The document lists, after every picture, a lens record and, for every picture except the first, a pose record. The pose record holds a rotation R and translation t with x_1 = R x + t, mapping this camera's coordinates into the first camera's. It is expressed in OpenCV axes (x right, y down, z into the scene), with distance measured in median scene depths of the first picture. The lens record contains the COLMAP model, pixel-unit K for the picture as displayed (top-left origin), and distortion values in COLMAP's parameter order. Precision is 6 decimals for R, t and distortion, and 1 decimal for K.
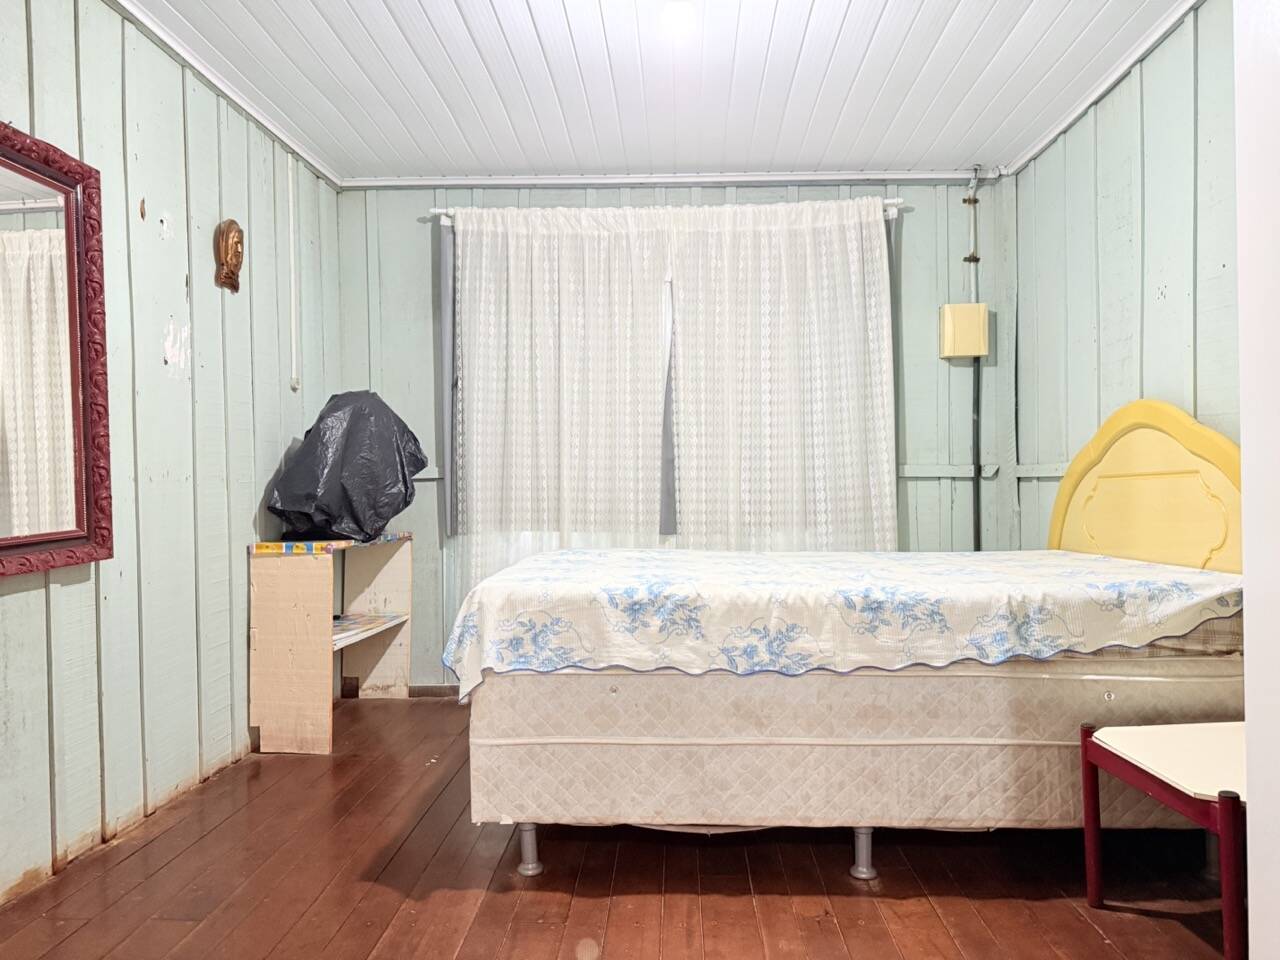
lens RADIAL K [[893.8, 0, 642.7], [0, 893.8, 477.4], [0, 0, 1]] dist [0.056789, -0.062210]
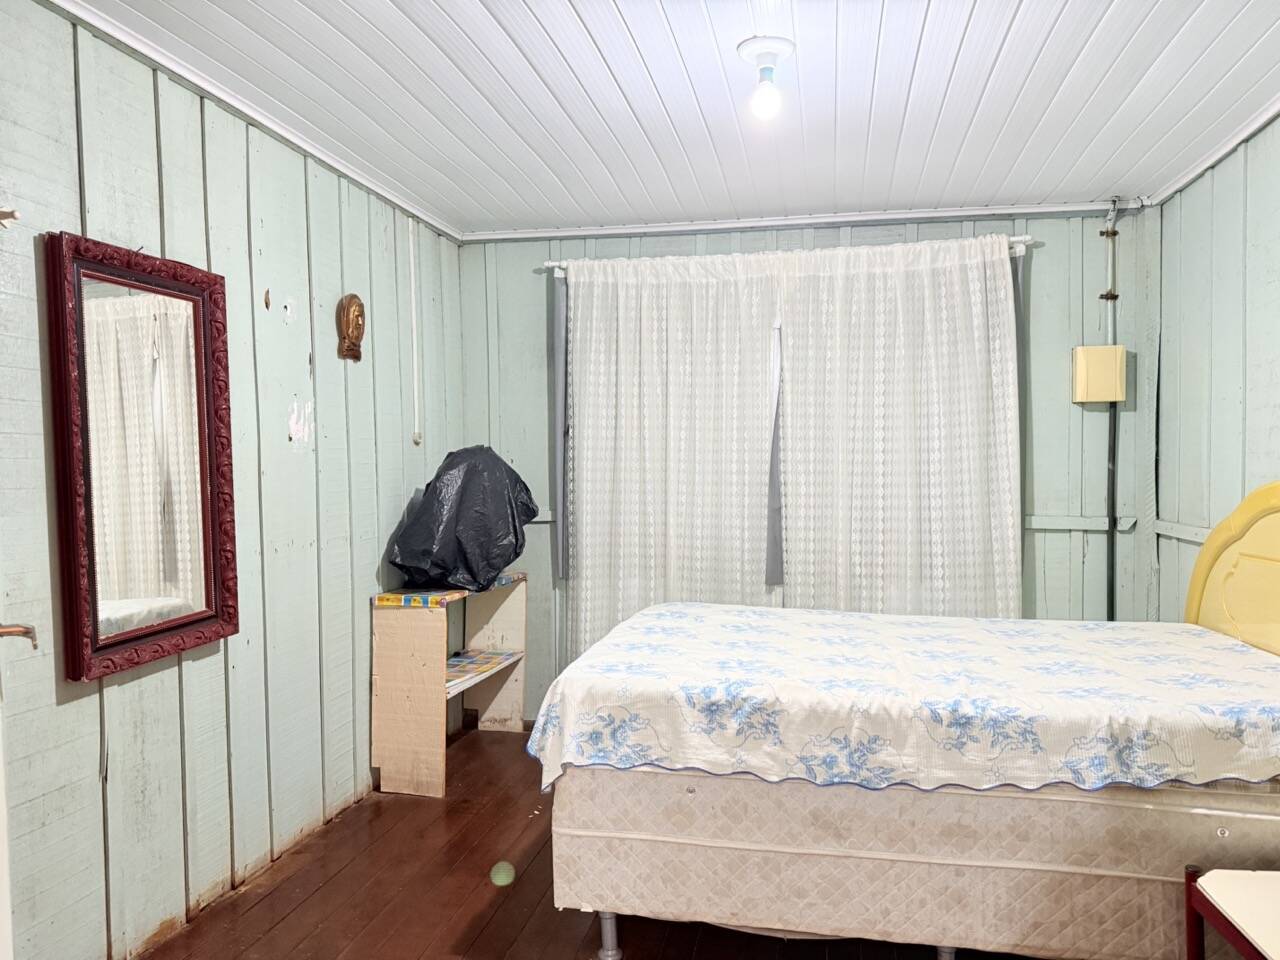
lens RADIAL K [[893.8, 0, 652.9], [0, 893.8, 480.4], [0, 0, 1]] dist [0.056789, -0.062210]
pose [[0.988668, 0.008440, -0.149884, 0.051448], [-0.004571, 0.999648, 0.026140, -0.094248], [0.150051, -0.025159, 0.988358, 0.004475]]
